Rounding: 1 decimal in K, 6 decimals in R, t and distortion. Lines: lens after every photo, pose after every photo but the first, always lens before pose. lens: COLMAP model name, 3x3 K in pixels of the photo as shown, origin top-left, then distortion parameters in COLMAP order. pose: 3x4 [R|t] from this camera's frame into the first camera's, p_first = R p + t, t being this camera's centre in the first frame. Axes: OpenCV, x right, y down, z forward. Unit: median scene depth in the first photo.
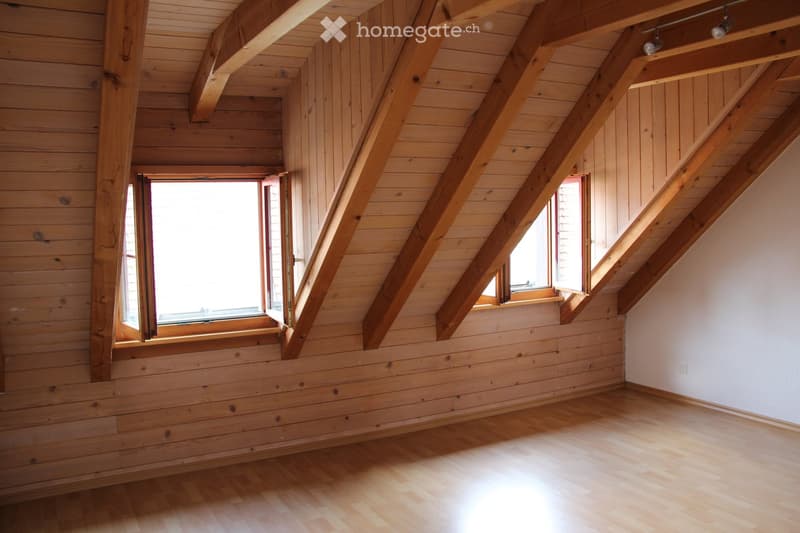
lens RADIAL K [[670.4, 0, 399.5], [0, 670.4, 265.4], [0, 0, 1]] dist [-0.110928, 0.016926]
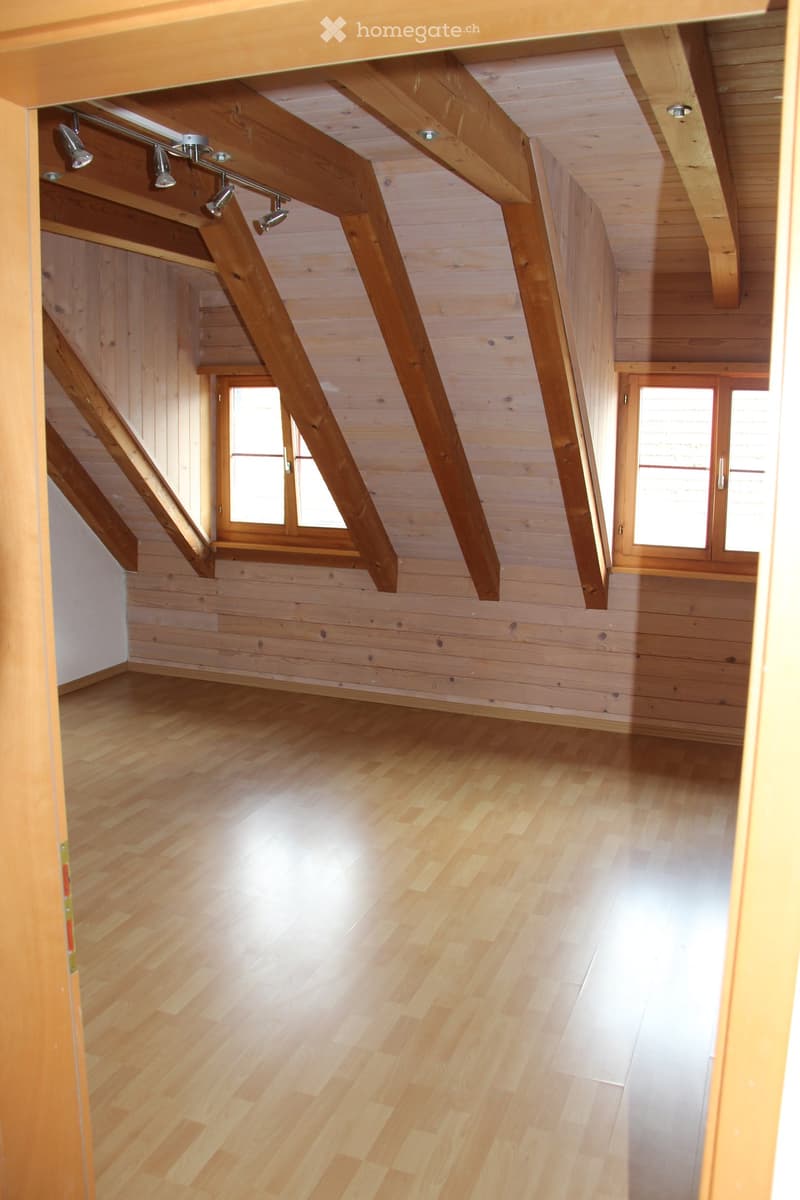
lens RADIAL K [[1005.6, 0, 398.3], [0, 1005.6, 599.2], [0, 0, 1]] dist [-0.110928, 0.016926]
pose [[0.647489, 0.164928, -0.744014, 0.798025], [-0.084604, 0.985822, 0.144903, -0.036570], [0.757364, -0.030877, 0.652262, 0.177966]]
